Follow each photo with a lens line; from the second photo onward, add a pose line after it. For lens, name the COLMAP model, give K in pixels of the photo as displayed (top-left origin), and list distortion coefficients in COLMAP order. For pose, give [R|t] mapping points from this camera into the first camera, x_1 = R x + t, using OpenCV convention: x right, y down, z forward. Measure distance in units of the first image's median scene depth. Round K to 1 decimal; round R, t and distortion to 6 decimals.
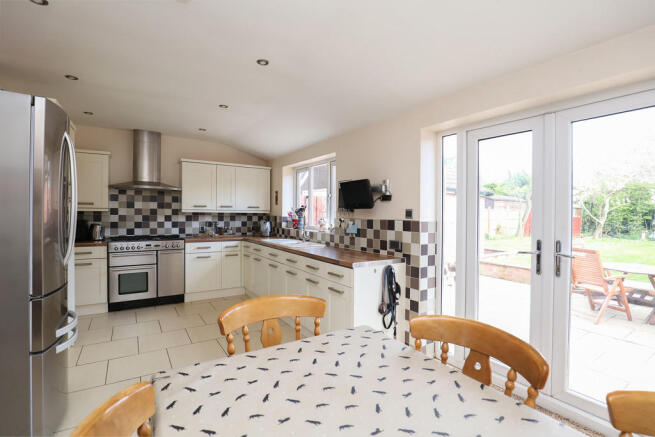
lens RADIAL K [[306.2, 0, 326.8], [0, 306.2, 211.0], [0, 0, 1]] dist [-0.028333, -0.000123]
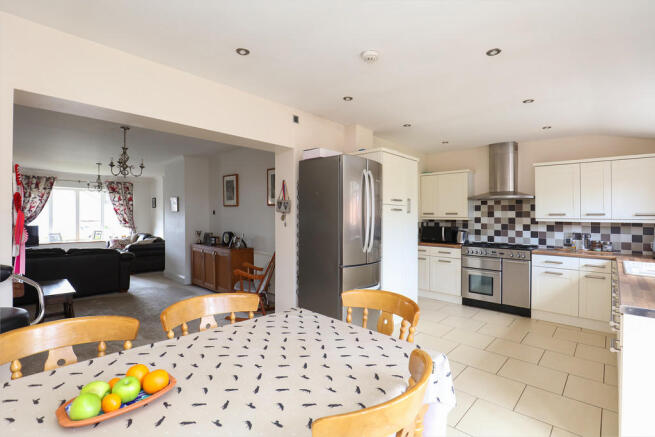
lens RADIAL K [[310.7, 0, 327.5], [0, 310.7, 218.5], [0, 0, 1]] dist [-0.028506, -0.000038]
pose [[0.239127, -0.002758, -0.970984, 0.281139], [-0.006411, 0.999970, -0.004420, 0.003820], [0.970967, 0.007282, 0.239102, 0.159943]]
